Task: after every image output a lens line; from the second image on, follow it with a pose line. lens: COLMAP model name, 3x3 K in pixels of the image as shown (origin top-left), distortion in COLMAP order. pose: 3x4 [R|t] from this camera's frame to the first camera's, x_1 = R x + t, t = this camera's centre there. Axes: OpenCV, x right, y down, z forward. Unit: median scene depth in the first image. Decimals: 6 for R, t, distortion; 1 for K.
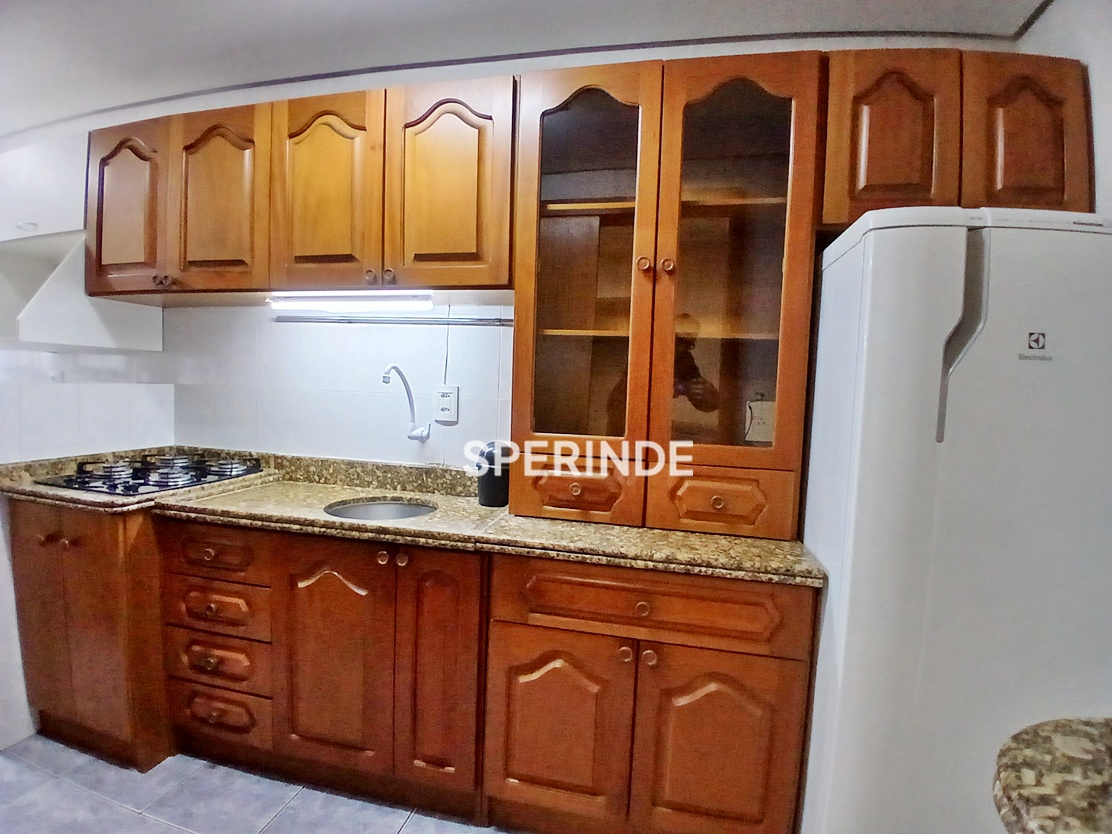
lens RADIAL K [[546.5, 0, 559.0], [0, 546.5, 415.4], [0, 0, 1]] dist [0.000680, -0.039269]
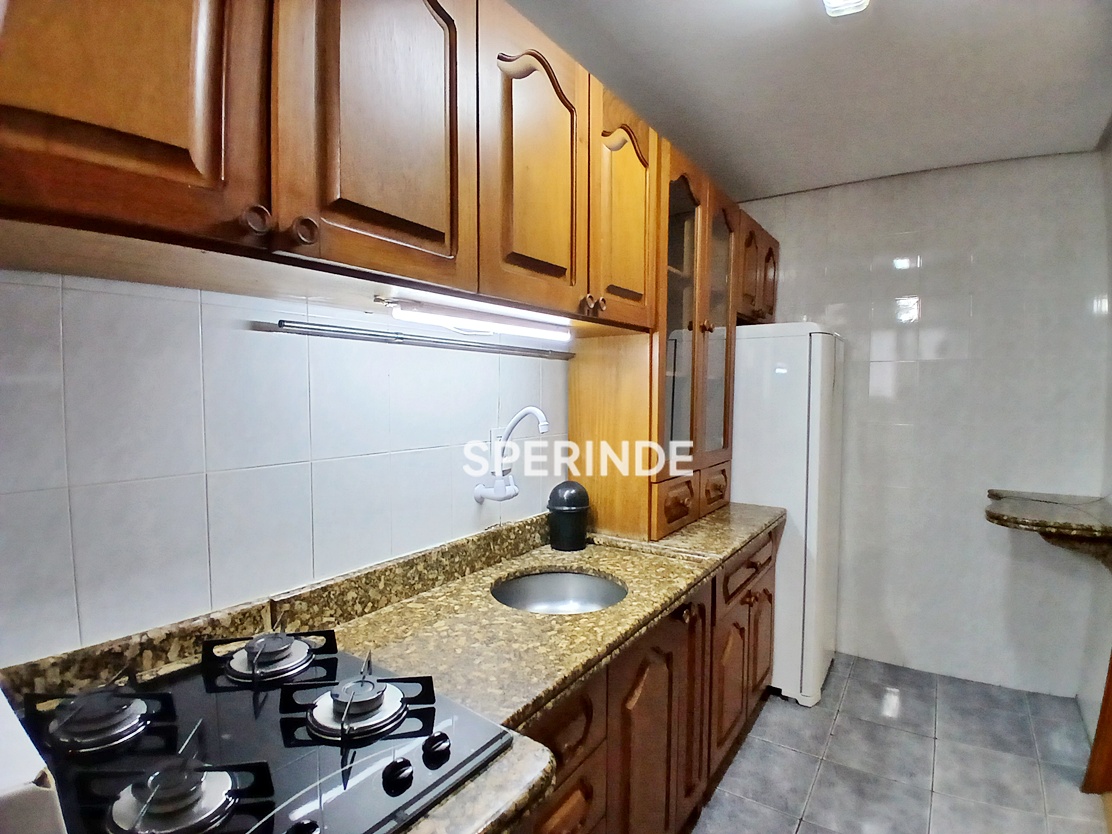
lens RADIAL K [[548.0, 0, 553.4], [0, 548.0, 416.7], [0, 0, 1]] dist [0.002844, -0.041439]
pose [[0.392015, -0.082655, 0.916238, -1.178684], [0.062893, 0.996033, 0.062945, -0.149138], [-0.917807, 0.032950, 0.395658, 0.768732]]
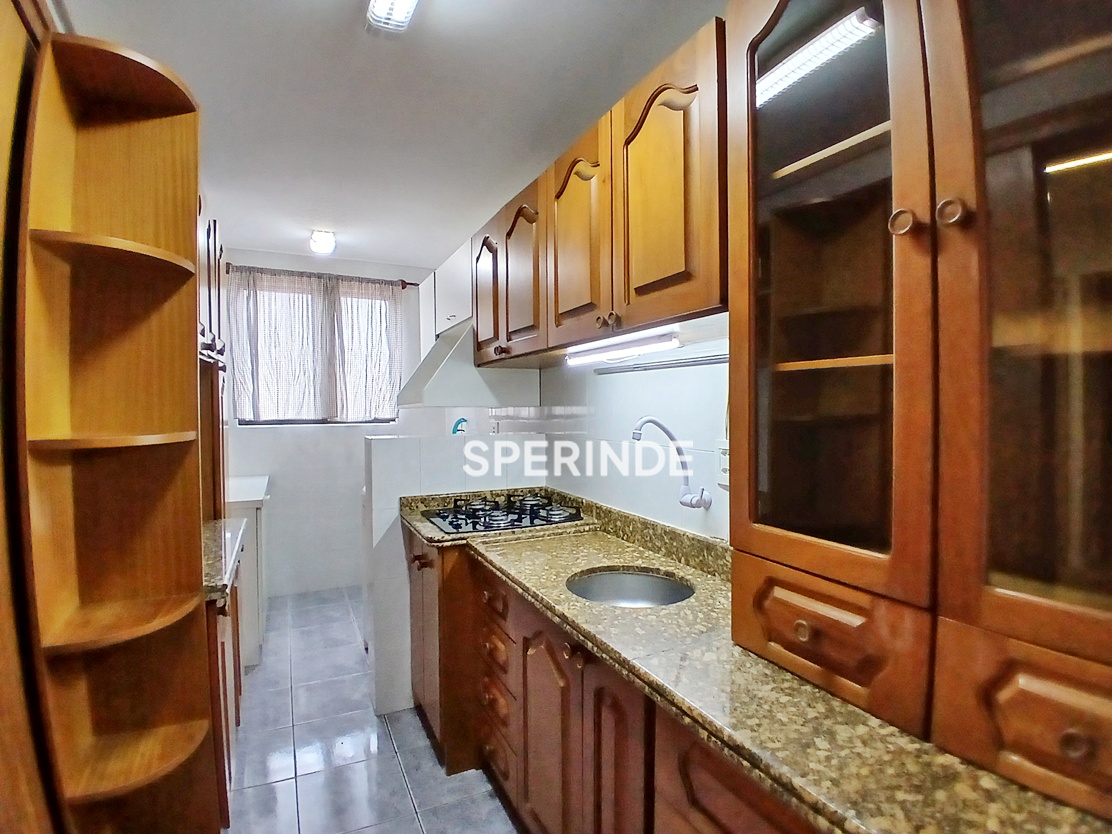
lens RADIAL K [[548.0, 0, 553.4], [0, 548.0, 416.7], [0, 0, 1]] dist [0.002844, -0.041439]
pose [[0.619177, -0.023207, -0.784909, 0.324569], [-0.013953, 0.999080, -0.040546, -0.066929], [0.785128, 0.036057, 0.618284, 0.406829]]
